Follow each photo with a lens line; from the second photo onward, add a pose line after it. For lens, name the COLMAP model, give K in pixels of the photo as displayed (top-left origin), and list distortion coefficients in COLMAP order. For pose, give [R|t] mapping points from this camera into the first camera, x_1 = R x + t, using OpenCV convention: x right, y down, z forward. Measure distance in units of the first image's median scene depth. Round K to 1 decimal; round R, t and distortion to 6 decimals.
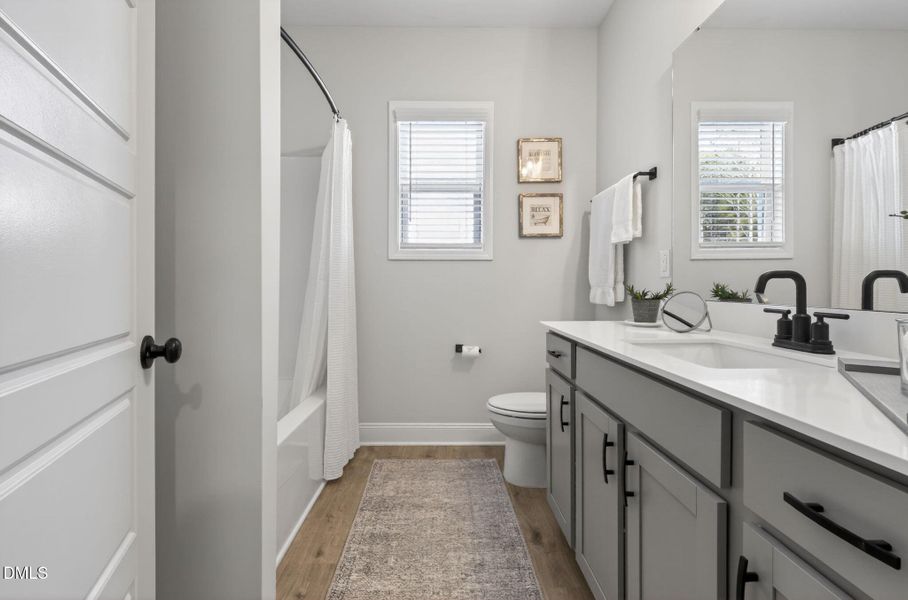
lens RADIAL K [[388.0, 0, 450.2], [0, 388.0, 282.1], [0, 0, 1]] dist [0.000022, -0.000007]
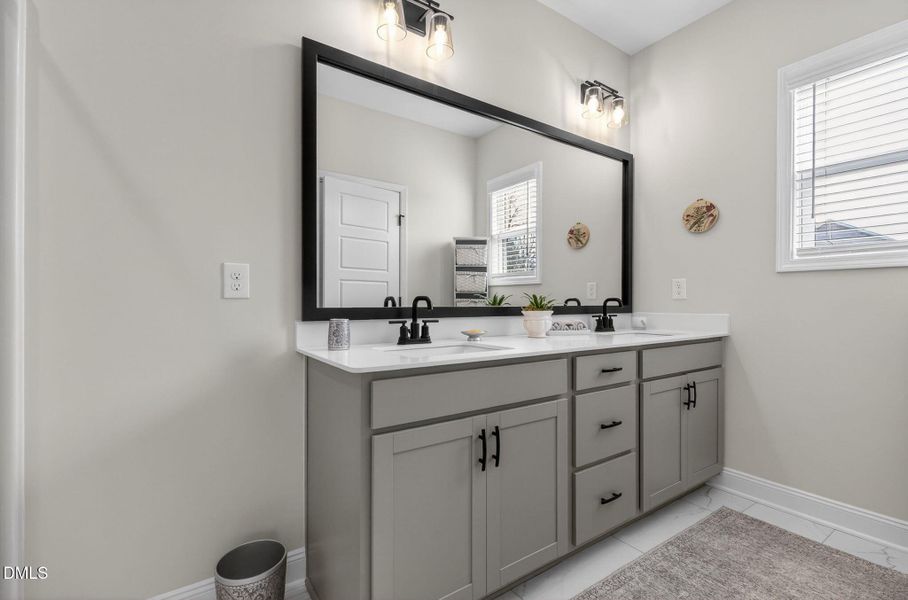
lens RADIAL K [[399.4, 0, 447.5], [0, 399.4, 300.5], [0, 0, 1]] dist [-0.000414, -0.000145]
pose [[0.554447, 0.000305, -0.832219, 0.599195], [-0.001621, 0.999998, -0.000713, -0.002809], [0.832218, 0.001744, 0.554446, 0.011446]]
